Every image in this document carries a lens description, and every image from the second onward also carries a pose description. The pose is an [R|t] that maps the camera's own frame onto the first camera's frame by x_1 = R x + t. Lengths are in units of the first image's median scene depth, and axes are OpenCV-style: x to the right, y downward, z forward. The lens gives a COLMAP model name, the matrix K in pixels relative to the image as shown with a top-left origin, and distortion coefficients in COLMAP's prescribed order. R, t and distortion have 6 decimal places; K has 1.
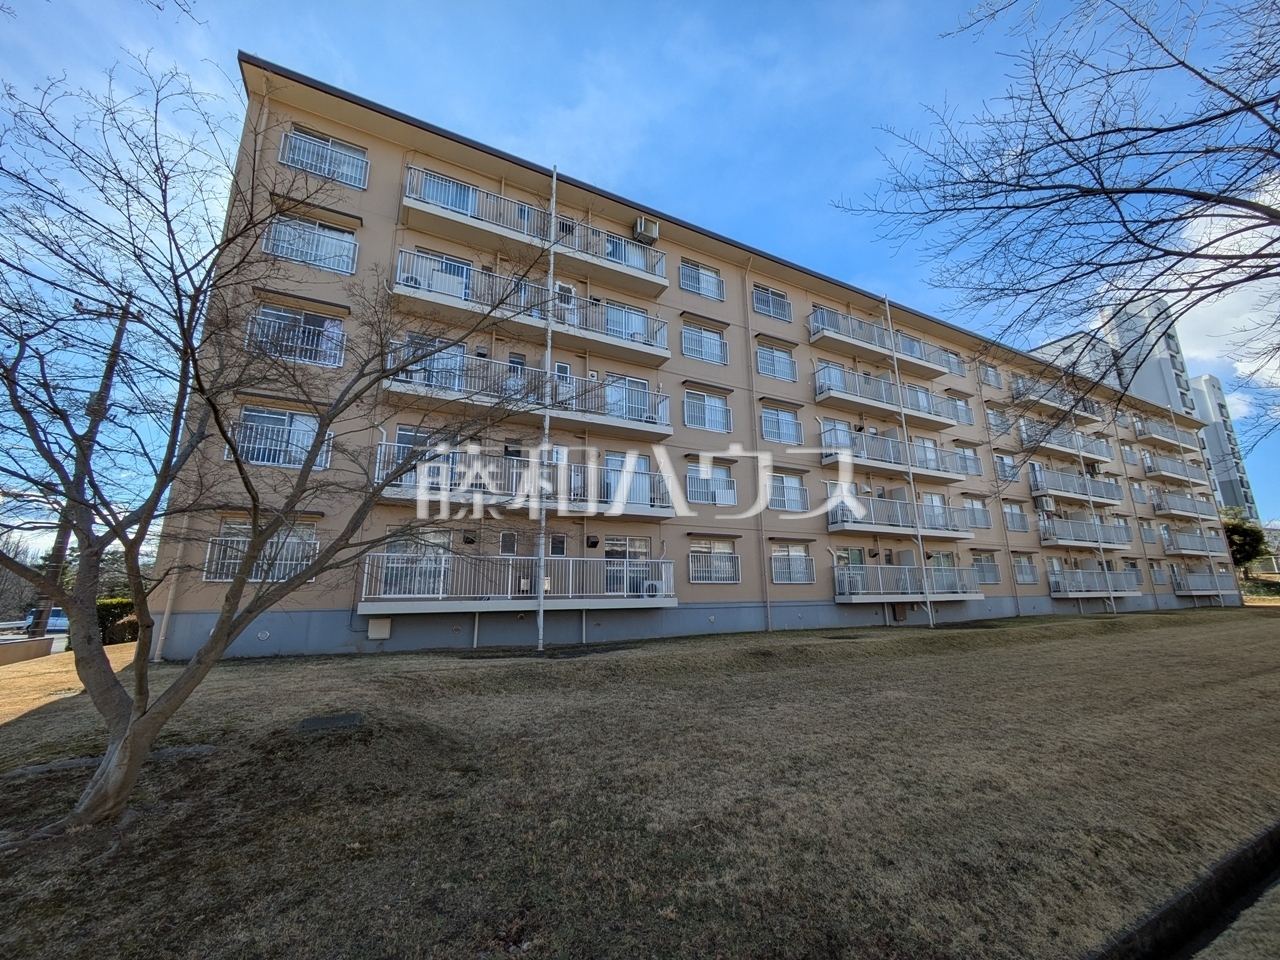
lens RADIAL K [[436.8, 0, 640.0], [0, 436.8, 499.7], [0, 0, 1]] dist [0.000454, 0.000048]
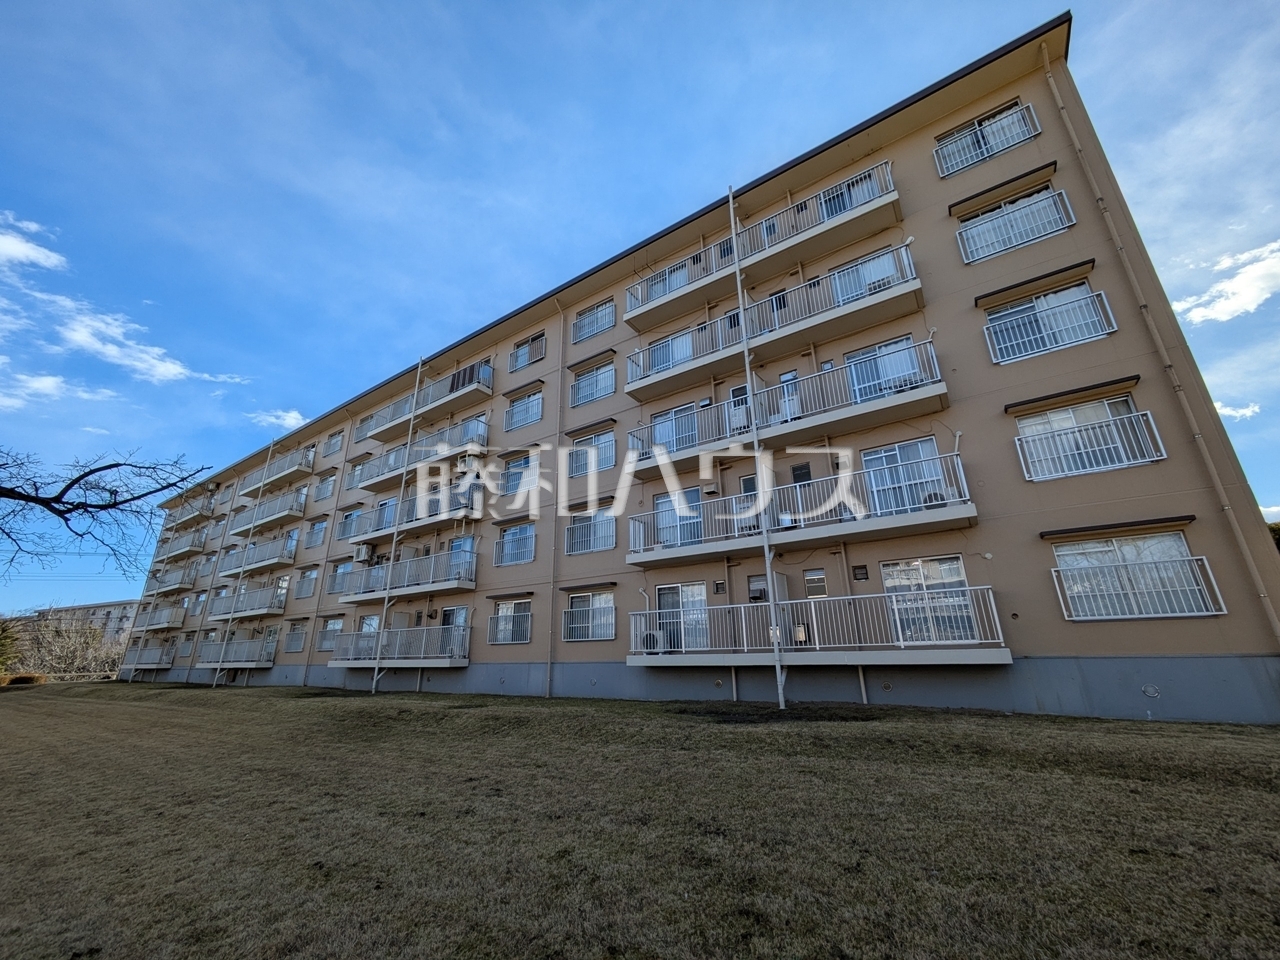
lens RADIAL K [[510.6, 0, 640.0], [0, 510.6, 480.0], [0, 0, 1]] dist [0.001678, 0.000387]
pose [[0.526189, -0.276315, -0.804223, 0.573214], [0.200849, 0.959361, -0.198206, 0.049616], [0.826308, -0.057234, 0.560303, 0.241512]]
